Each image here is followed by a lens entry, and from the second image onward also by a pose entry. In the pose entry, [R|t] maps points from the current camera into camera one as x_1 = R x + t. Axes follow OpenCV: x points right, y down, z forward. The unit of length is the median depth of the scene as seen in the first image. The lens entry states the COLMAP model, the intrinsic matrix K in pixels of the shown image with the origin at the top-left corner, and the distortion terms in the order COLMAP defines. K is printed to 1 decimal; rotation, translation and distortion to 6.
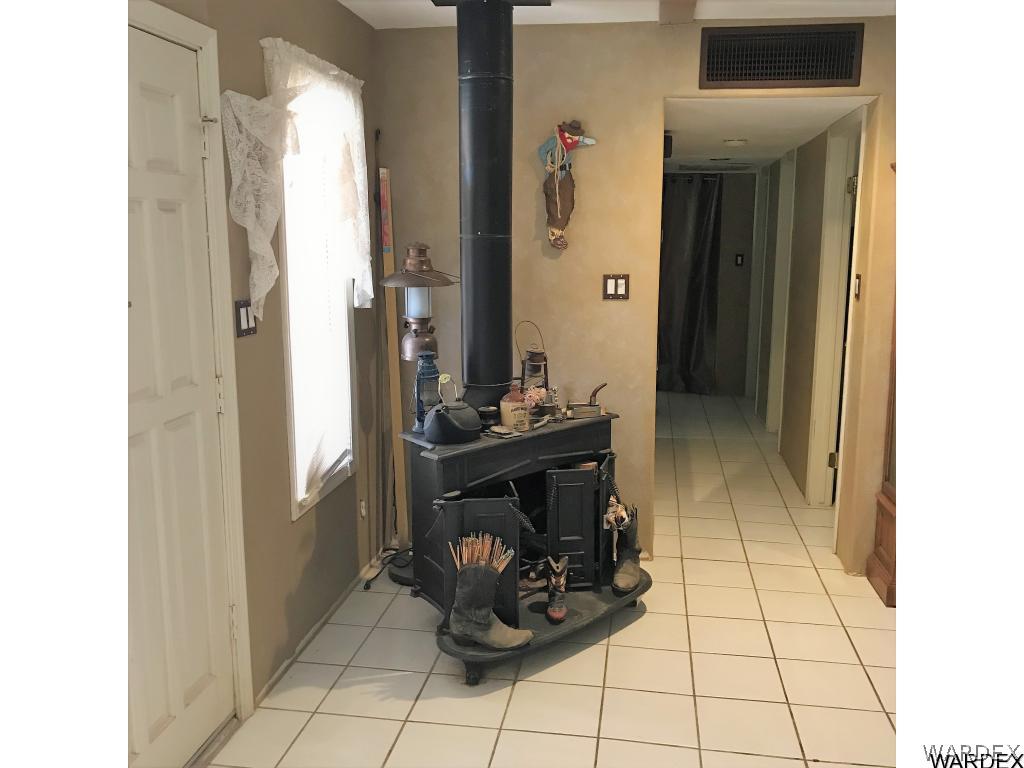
lens RADIAL K [[846.2, 0, 512.0], [0, 846.2, 384.0], [0, 0, 1]] dist [-0.000081, 0.002734]
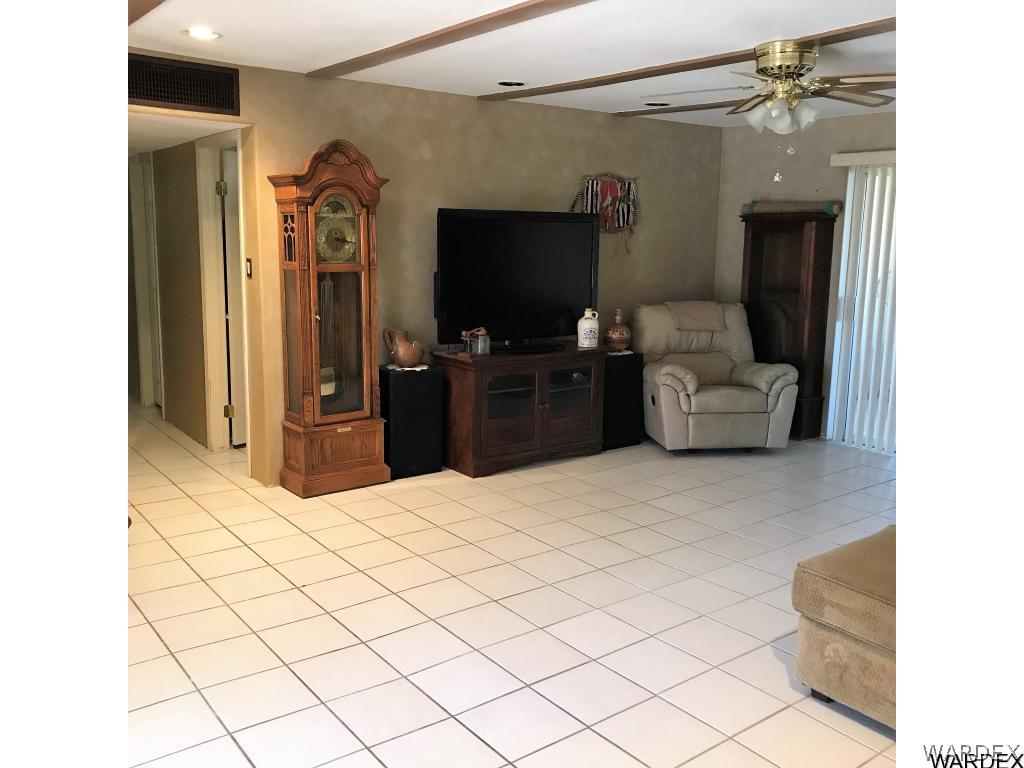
lens RADIAL K [[846.2, 0, 512.0], [0, 846.2, 384.0], [0, 0, 1]] dist [-0.000081, 0.002734]
pose [[0.690188, -0.109657, 0.715273, -0.254307], [0.104809, 0.993177, 0.051129, 0.037283], [-0.716000, 0.039678, 0.696972, -0.187410]]
